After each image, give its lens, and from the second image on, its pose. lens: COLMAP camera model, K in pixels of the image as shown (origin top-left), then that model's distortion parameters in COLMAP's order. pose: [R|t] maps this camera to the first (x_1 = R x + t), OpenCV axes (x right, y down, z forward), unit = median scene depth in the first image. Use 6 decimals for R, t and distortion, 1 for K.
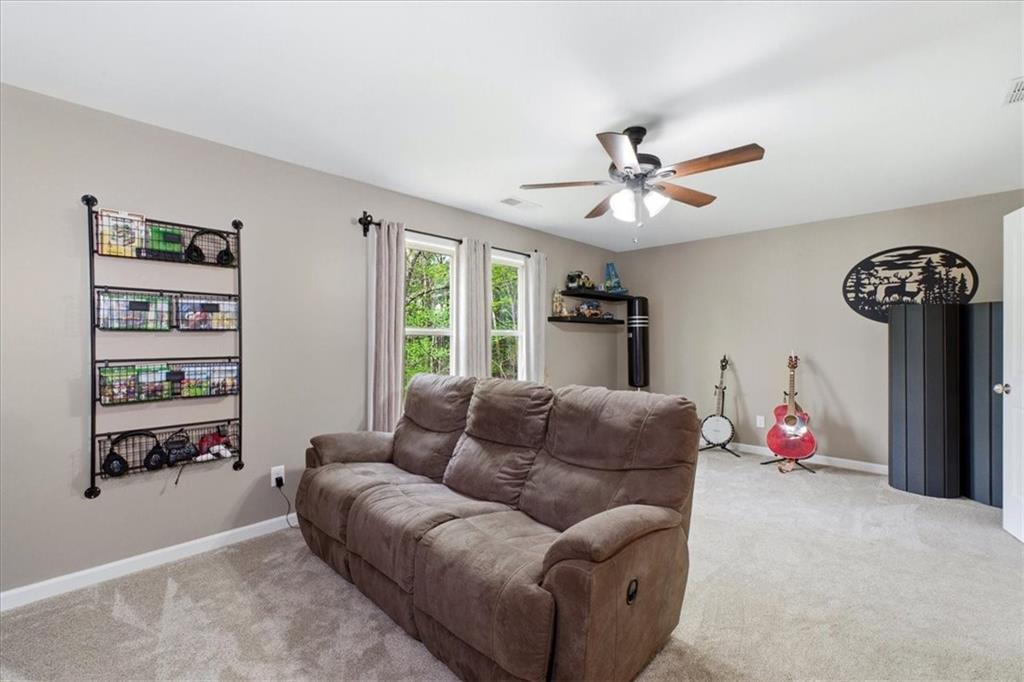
lens RADIAL K [[437.3, 0, 516.7], [0, 437.3, 345.3], [0, 0, 1]] dist [-0.004074, -0.000168]
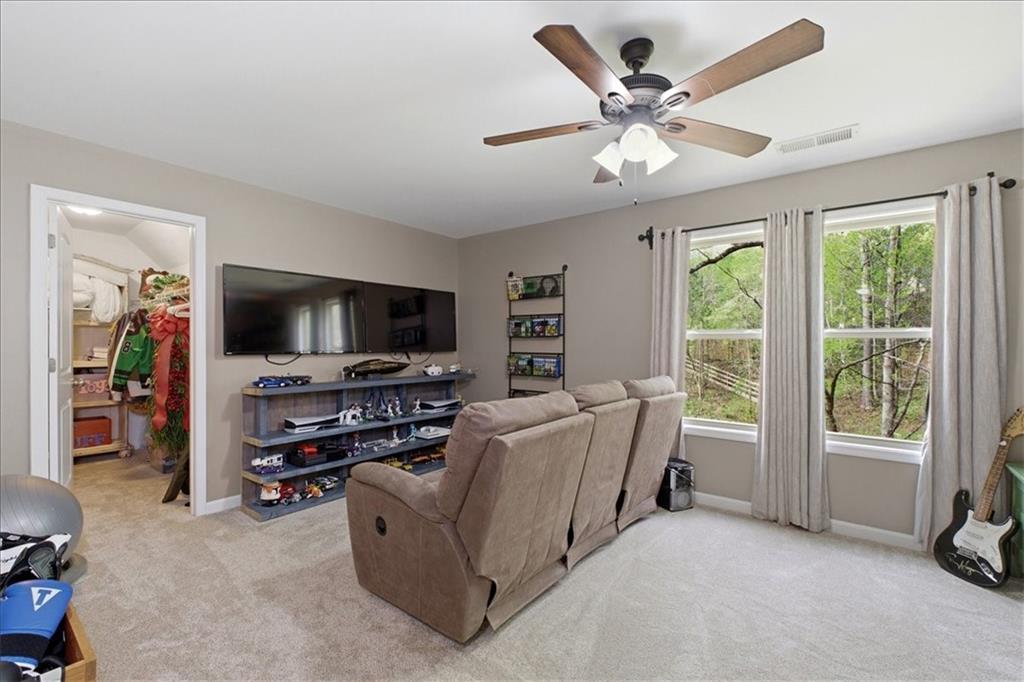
lens RADIAL K [[437.3, 0, 516.7], [0, 437.3, 345.3], [0, 0, 1]] dist [-0.004074, -0.000168]
pose [[0.115828, 0.016457, -0.993133, 0.943653], [-0.009868, 0.999832, 0.015417, -0.026884], [0.993220, 0.008015, 0.115971, 0.703452]]
